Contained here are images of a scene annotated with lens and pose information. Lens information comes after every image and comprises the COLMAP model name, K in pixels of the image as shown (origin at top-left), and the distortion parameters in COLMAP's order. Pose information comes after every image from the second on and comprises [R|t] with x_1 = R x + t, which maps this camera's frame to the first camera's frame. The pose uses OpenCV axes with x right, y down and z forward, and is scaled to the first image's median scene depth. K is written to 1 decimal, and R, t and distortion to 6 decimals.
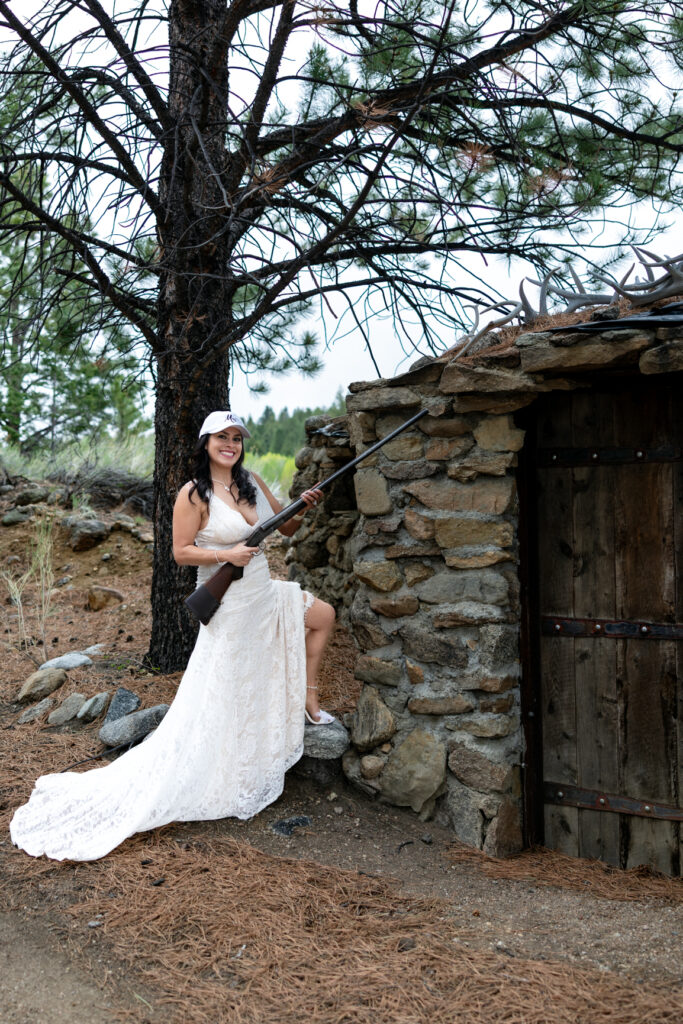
lens RADIAL K [[964.5, 0, 319.0], [0, 964.5, 494.7], [0, 0, 1]] dist [0.004025, 0.000000]
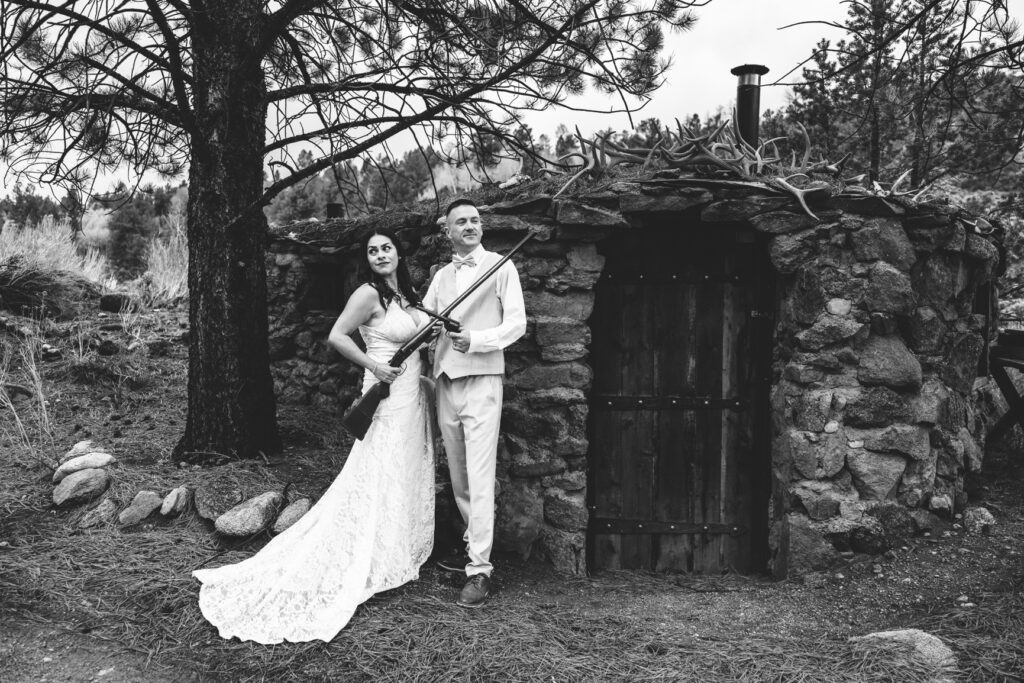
lens RADIAL K [[783.8, 0, 504.1], [0, 783.8, 345.9], [0, 0, 1]] dist [0.017815, -0.012479]
pose [[0.863824, -0.011894, 0.503653, -0.438104], [-0.023077, 0.997738, 0.063142, -0.008679], [-0.503264, -0.066167, 0.861596, 0.142086]]
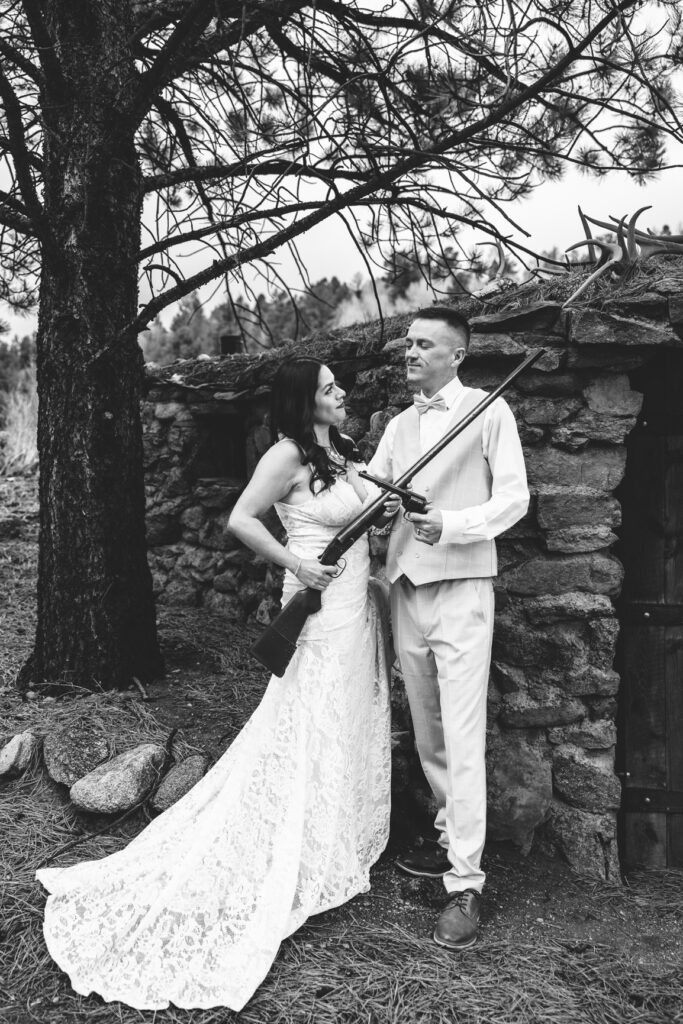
lens RADIAL K [[964.5, 0, 326.2], [0, 964.5, 497.7], [0, 0, 1]] dist [0.004025, 0.000000]
pose [[0.913121, -0.010136, 0.407563, -0.392622], [-0.008917, 0.998955, 0.044821, -0.008432], [-0.407591, -0.044561, 0.912077, 0.320978]]
